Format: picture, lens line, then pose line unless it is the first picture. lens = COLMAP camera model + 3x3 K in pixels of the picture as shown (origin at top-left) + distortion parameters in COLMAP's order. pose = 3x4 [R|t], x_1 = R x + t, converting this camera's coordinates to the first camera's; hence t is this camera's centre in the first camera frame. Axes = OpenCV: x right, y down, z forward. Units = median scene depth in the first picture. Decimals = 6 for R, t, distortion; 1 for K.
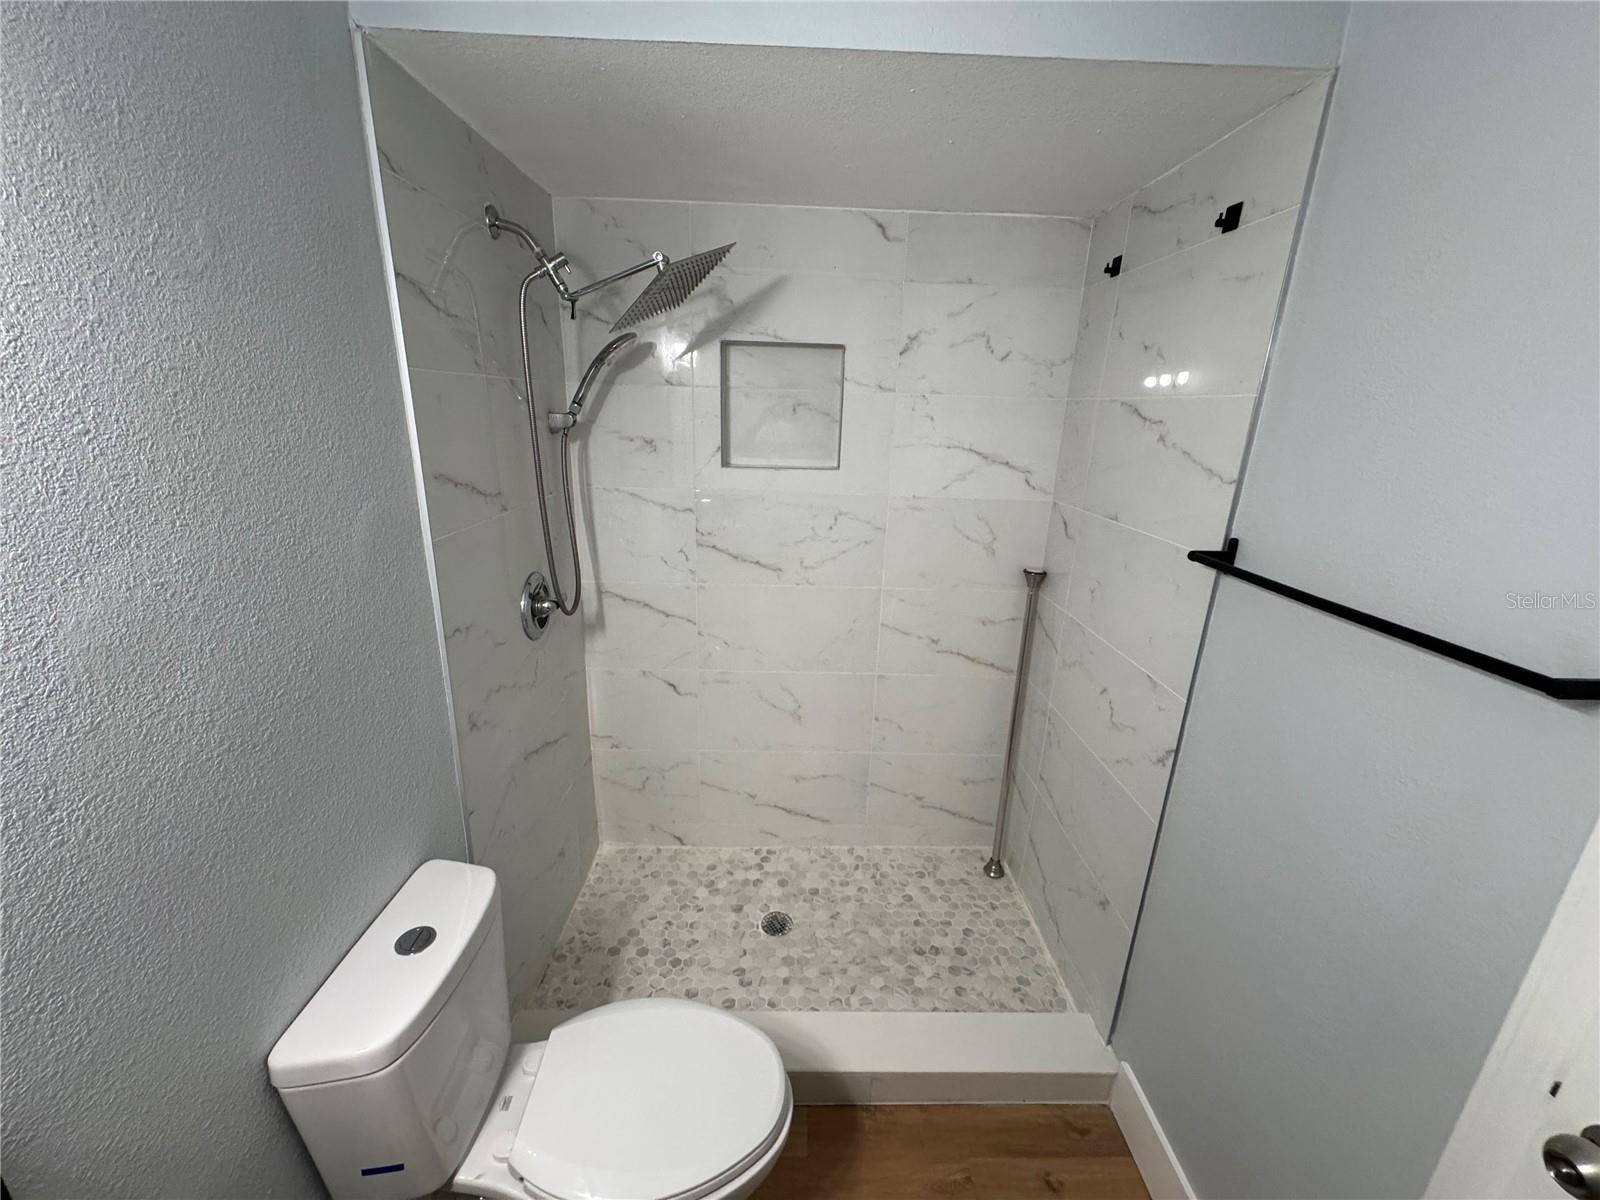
lens RADIAL K [[635.9, 0, 800.6], [0, 635.9, 602.5], [0, 0, 1]] dist [-0.003747, 0.001671]
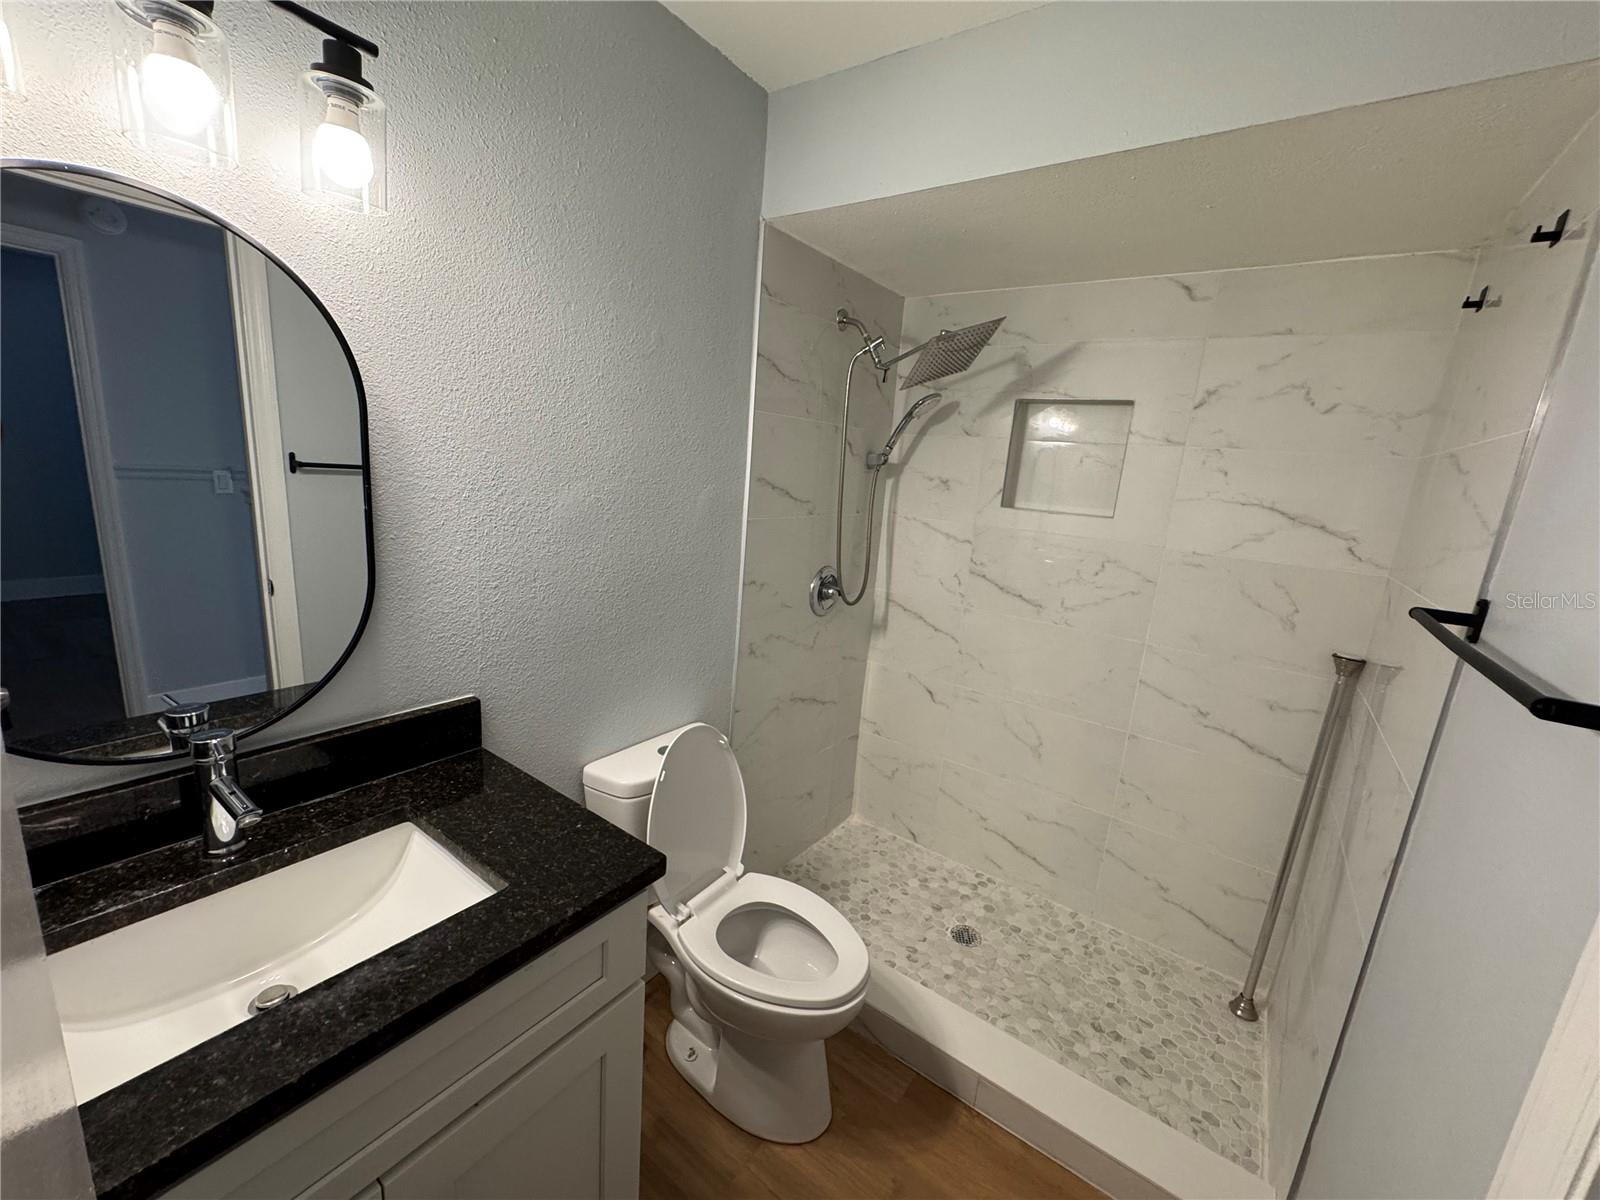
lens RADIAL K [[635.9, 0, 804.1], [0, 635.9, 605.9], [0, 0, 1]] dist [-0.003747, 0.001671]
pose [[0.800575, 0.162611, -0.576747, 0.281118], [-0.227526, 0.972886, -0.041526, 0.087244], [0.554356, 0.164470, 0.815867, -0.094991]]
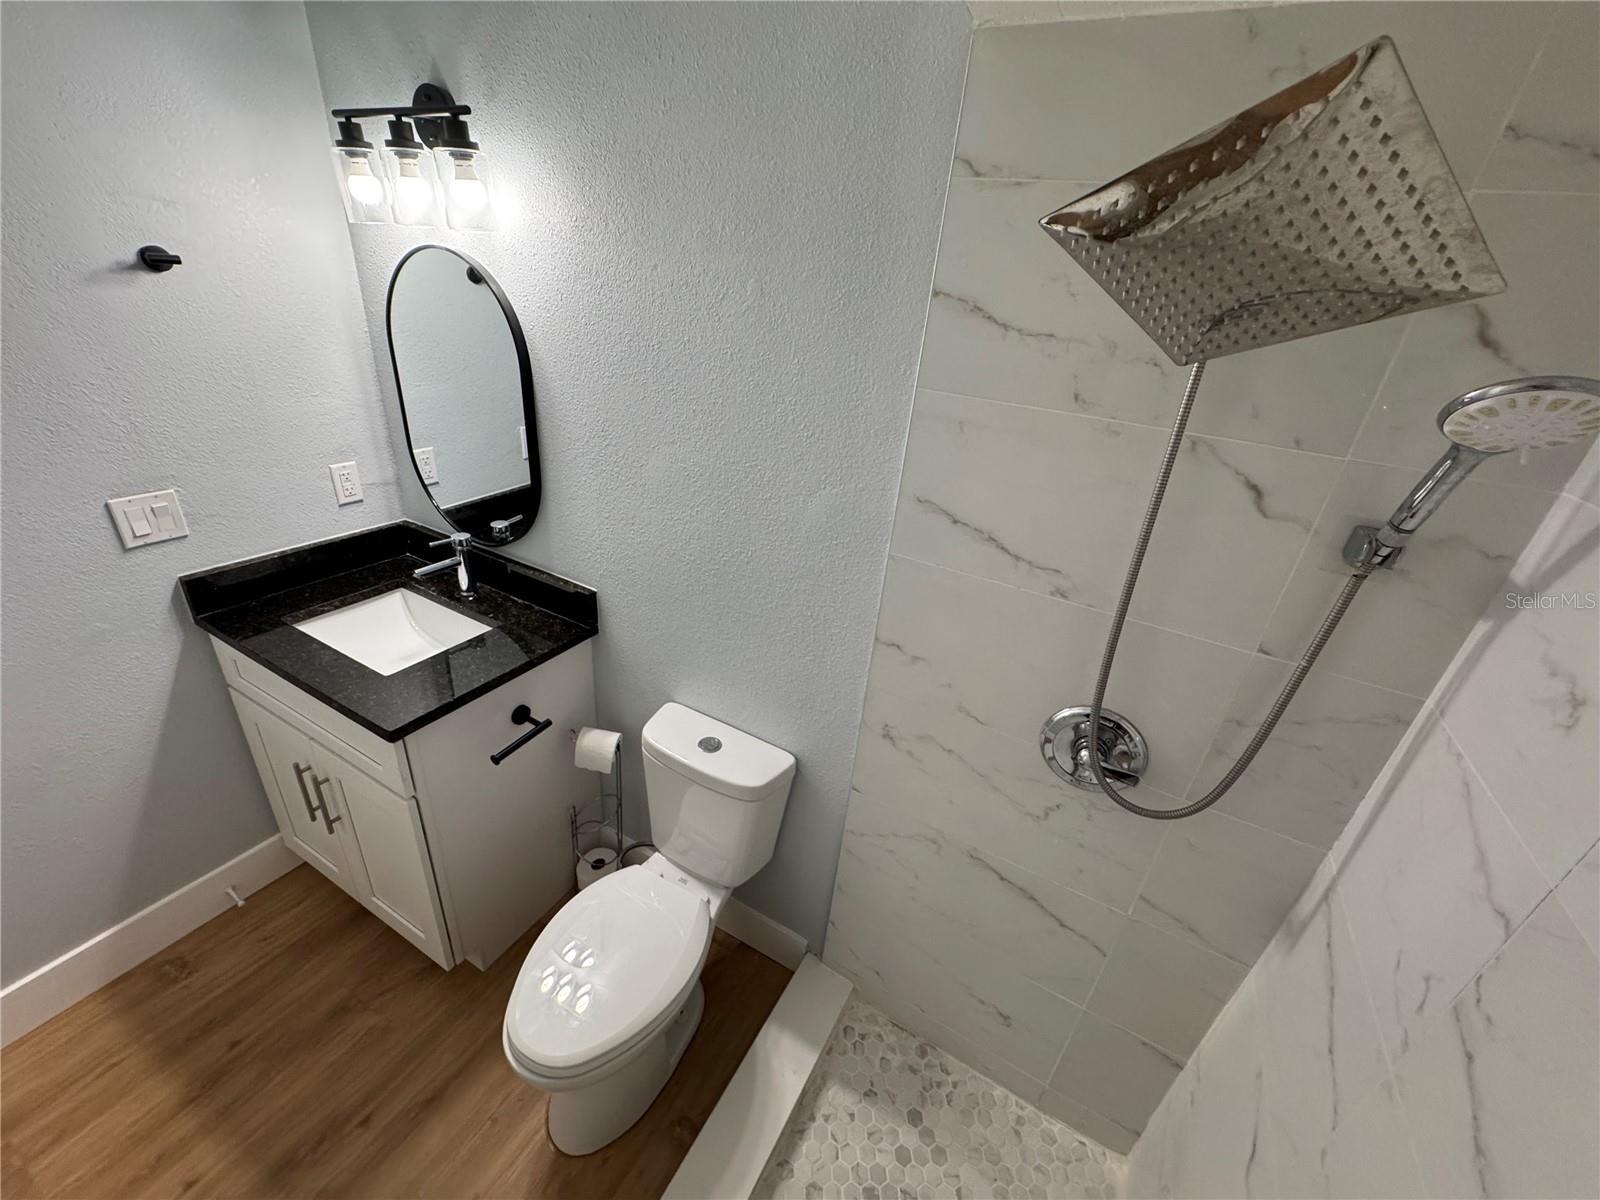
lens RADIAL K [[635.9, 0, 801.1], [0, 635.9, 603.9], [0, 0, 1]] dist [-0.003747, 0.001671]
pose [[-0.490968, 0.323141, -0.809031, 0.214093], [-0.360117, 0.770328, 0.526222, -0.318521], [0.793263, 0.549704, -0.261838, 0.731625]]
